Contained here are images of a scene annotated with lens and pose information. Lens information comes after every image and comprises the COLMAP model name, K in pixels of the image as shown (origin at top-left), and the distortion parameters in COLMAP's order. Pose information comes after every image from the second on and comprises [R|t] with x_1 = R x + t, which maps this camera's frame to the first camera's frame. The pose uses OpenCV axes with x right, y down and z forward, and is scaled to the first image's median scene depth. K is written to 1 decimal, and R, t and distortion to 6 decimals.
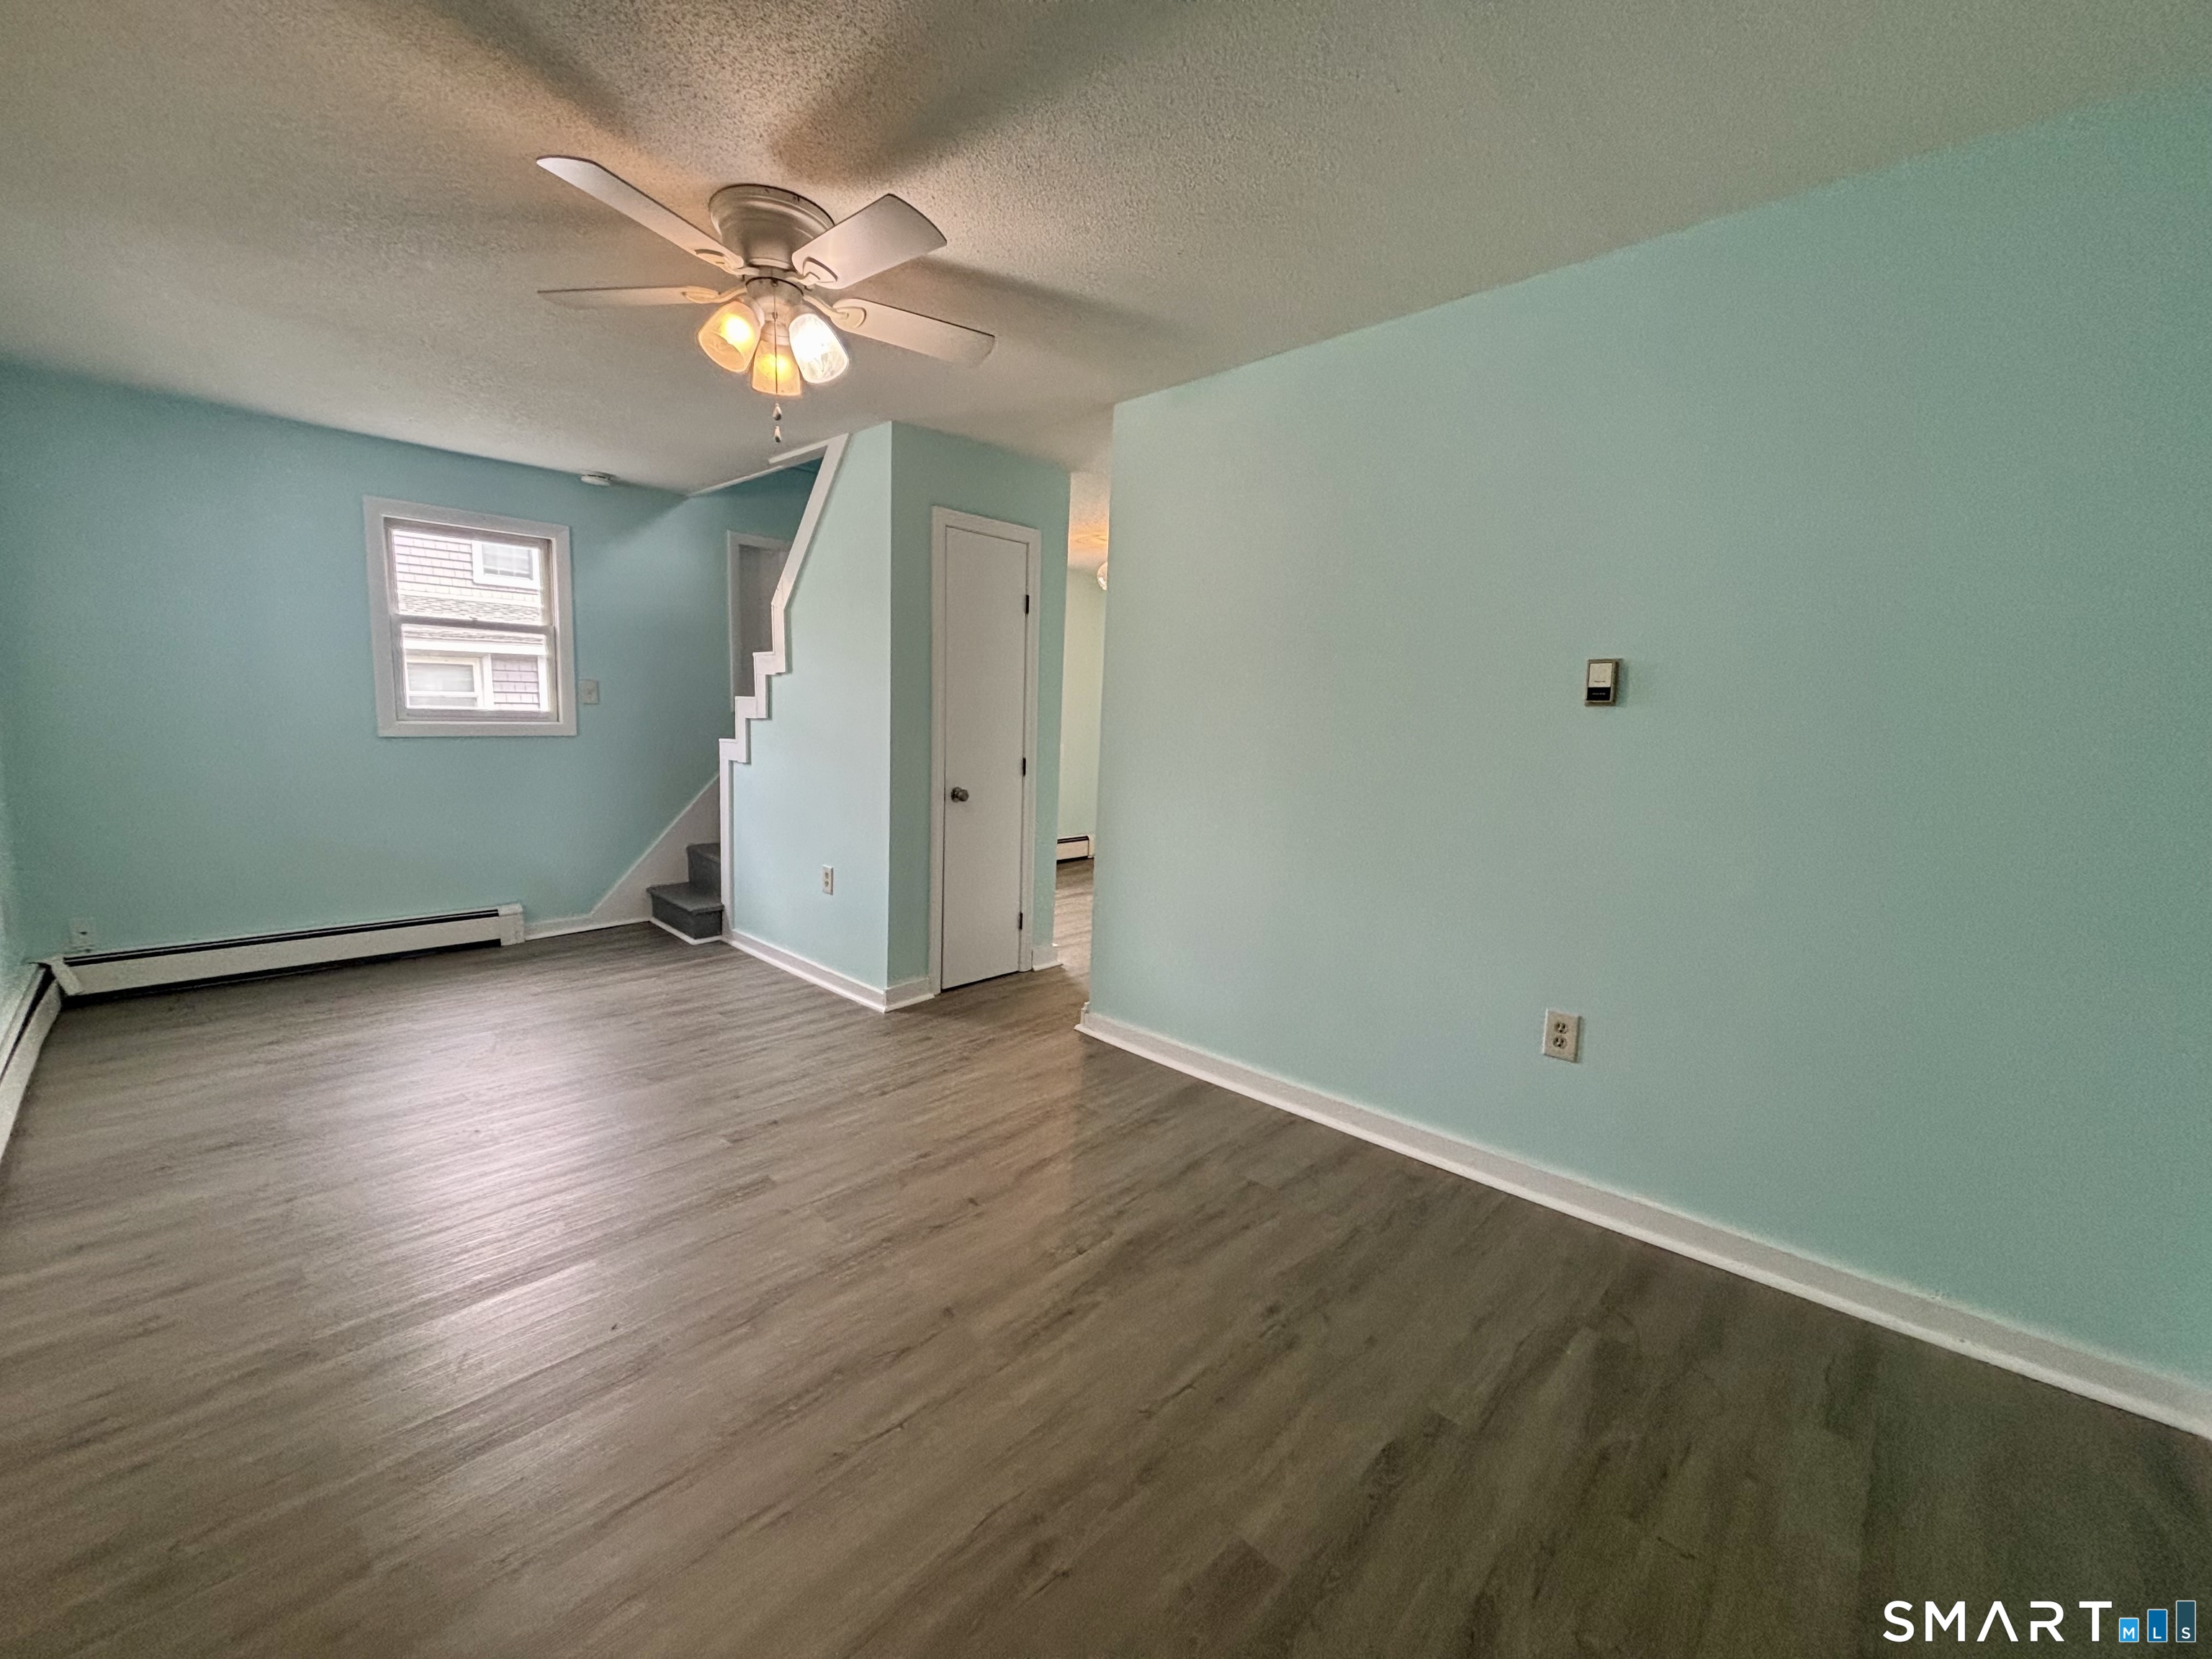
lens RADIAL K [[892.2, 0, 1103.2], [0, 892.2, 827.4], [0, 0, 1]] dist [0.008095, -0.002780]
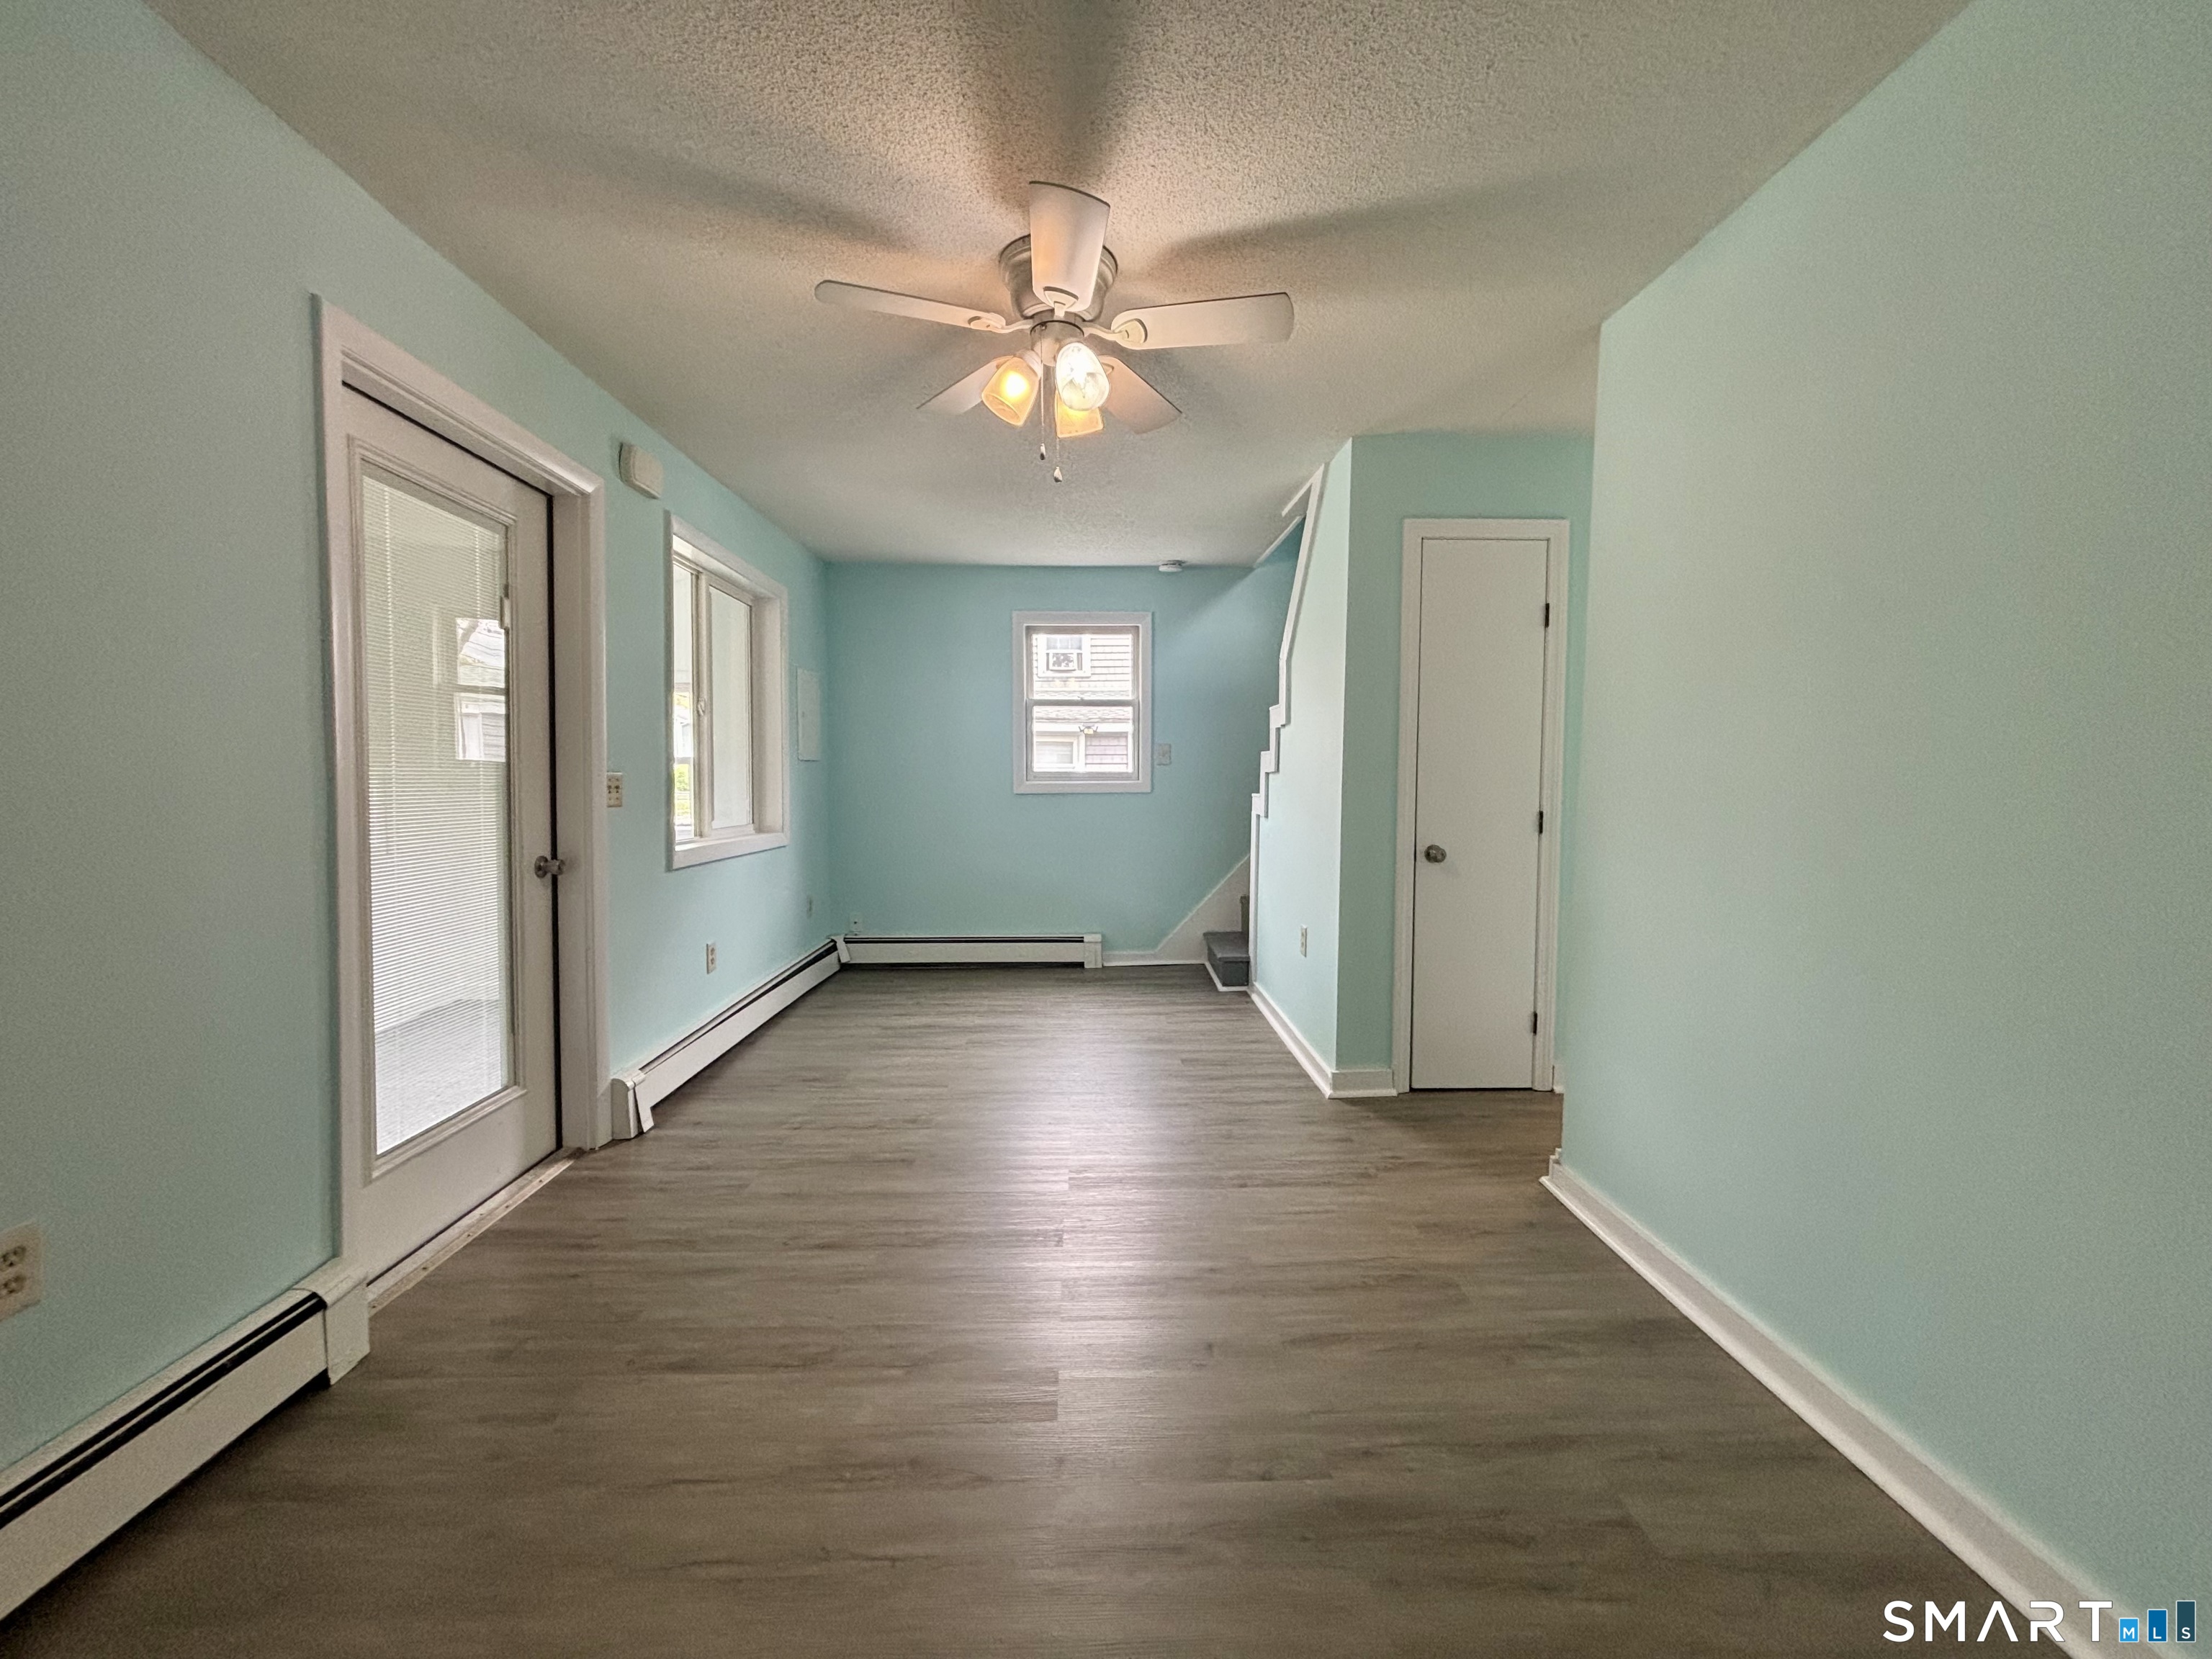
lens RADIAL K [[892.2, 0, 1102.6], [0, 892.2, 828.7], [0, 0, 1]] dist [0.008095, -0.002780]
pose [[0.708832, 0.017359, -0.705163, 0.210919], [-0.068884, 0.996622, -0.044708, -0.002216], [0.702005, 0.080265, 0.707634, 0.198410]]
